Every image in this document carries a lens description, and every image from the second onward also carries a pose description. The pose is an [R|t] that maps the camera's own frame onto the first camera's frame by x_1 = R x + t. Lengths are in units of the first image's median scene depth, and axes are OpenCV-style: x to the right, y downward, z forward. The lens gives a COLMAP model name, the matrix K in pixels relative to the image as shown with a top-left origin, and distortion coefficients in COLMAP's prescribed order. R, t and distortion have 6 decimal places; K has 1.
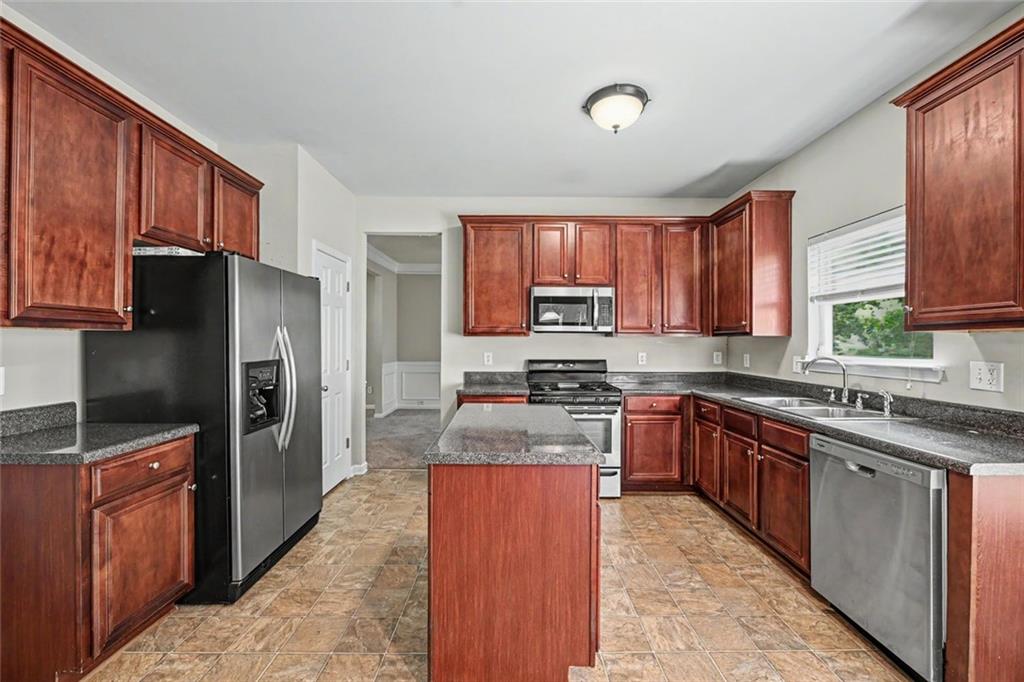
lens RADIAL K [[419.3, 0, 512.0], [0, 419.3, 341.0], [0, 0, 1]] dist [-0.001521, -0.000273]
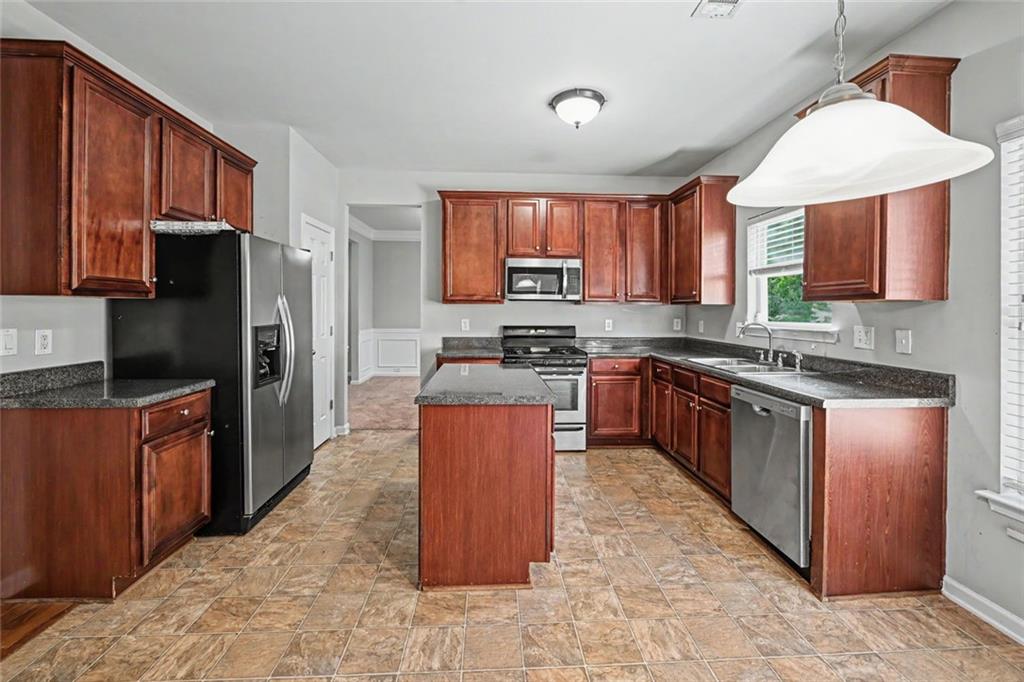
lens RADIAL K [[446.4, 0, 513.5], [0, 446.4, 311.9], [0, 0, 1]] dist [-0.001941, -0.000599]
pose [[0.998591, 0.002152, 0.053029, 0.008266], [-0.002598, 0.999962, 0.008340, -0.000775], [-0.053009, -0.008466, 0.998558, -0.228952]]
